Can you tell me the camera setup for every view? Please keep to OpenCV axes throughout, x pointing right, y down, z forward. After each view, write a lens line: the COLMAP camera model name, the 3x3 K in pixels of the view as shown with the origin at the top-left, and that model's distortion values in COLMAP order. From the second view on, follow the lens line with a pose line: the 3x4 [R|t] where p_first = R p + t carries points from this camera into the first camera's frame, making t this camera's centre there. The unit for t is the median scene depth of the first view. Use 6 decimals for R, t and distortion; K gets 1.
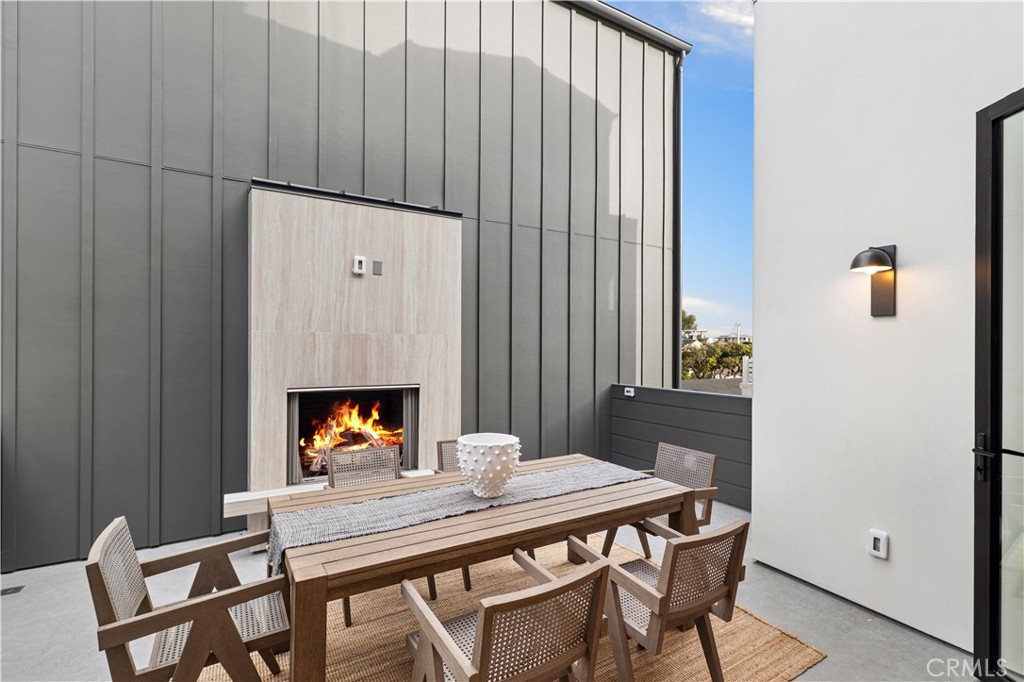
lens RADIAL K [[474.6, 0, 512.0], [0, 474.6, 341.0], [0, 0, 1]] dist [0.001134, 0.000174]
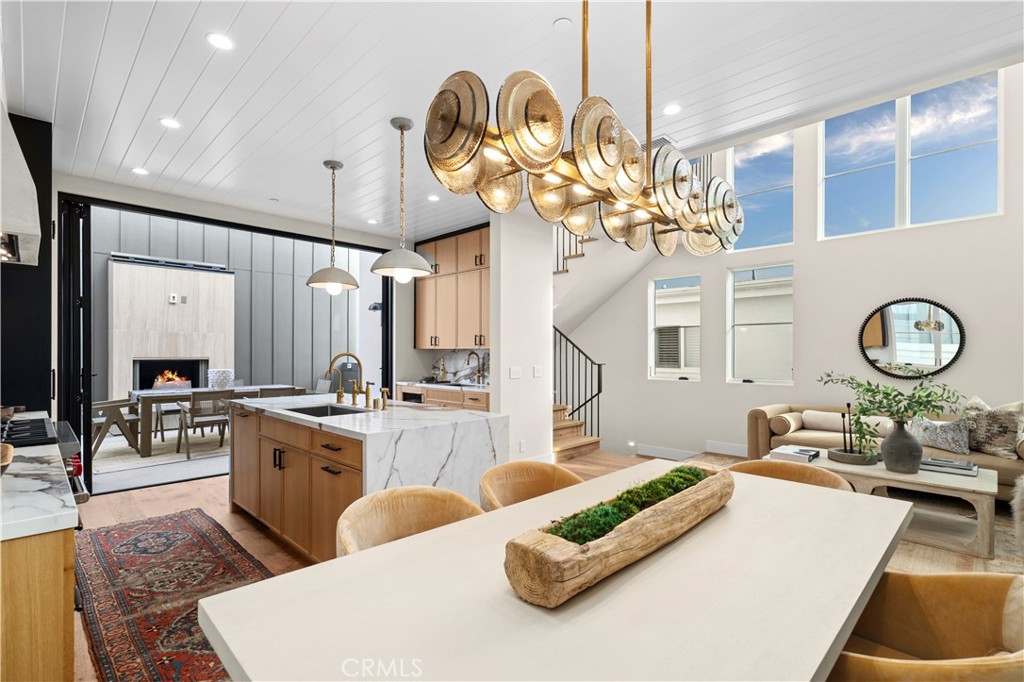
lens RADIAL K [[476.8, 0, 514.3], [0, 476.8, 350.9], [0, 0, 1]] dist [-0.002672, -0.000217]
pose [[0.966305, -0.000383, 0.257401, 0.559164], [-0.002386, 0.999943, 0.010444, 0.039978], [-0.257390, -0.010706, 0.966248, -1.336316]]
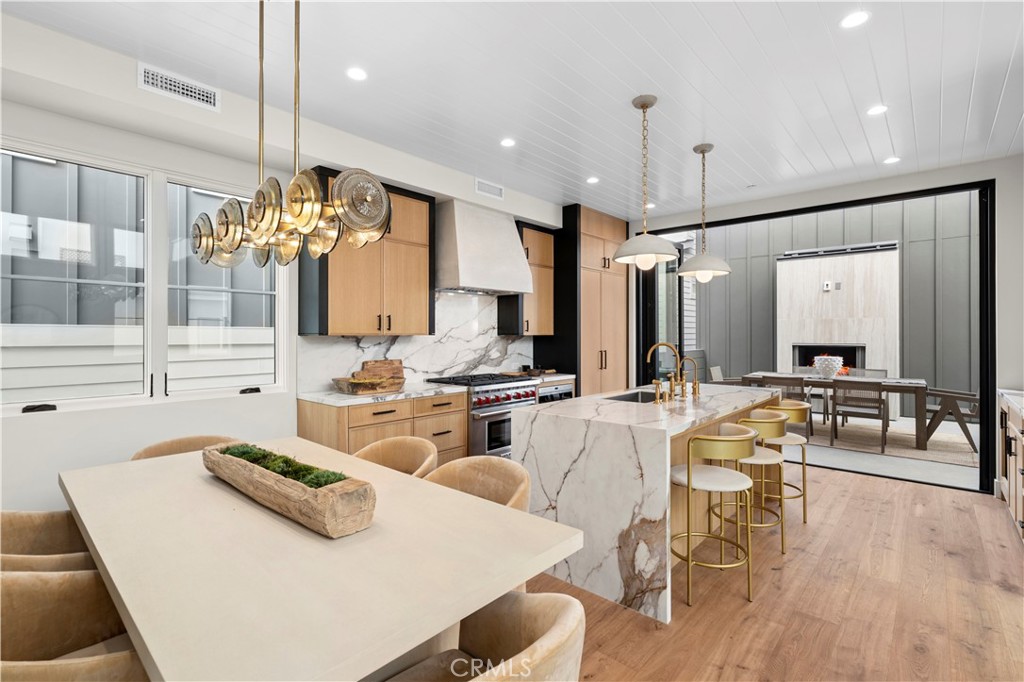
lens RADIAL K [[476.0, 0, 509.4], [0, 476.0, 334.1], [0, 0, 1]] dist [0.000599, 0.000091]
pose [[0.299401, -0.006169, -0.954108, 1.231880], [0.013933, 0.999901, -0.002092, 0.035655], [0.954026, -0.012667, 0.299457, -0.944863]]
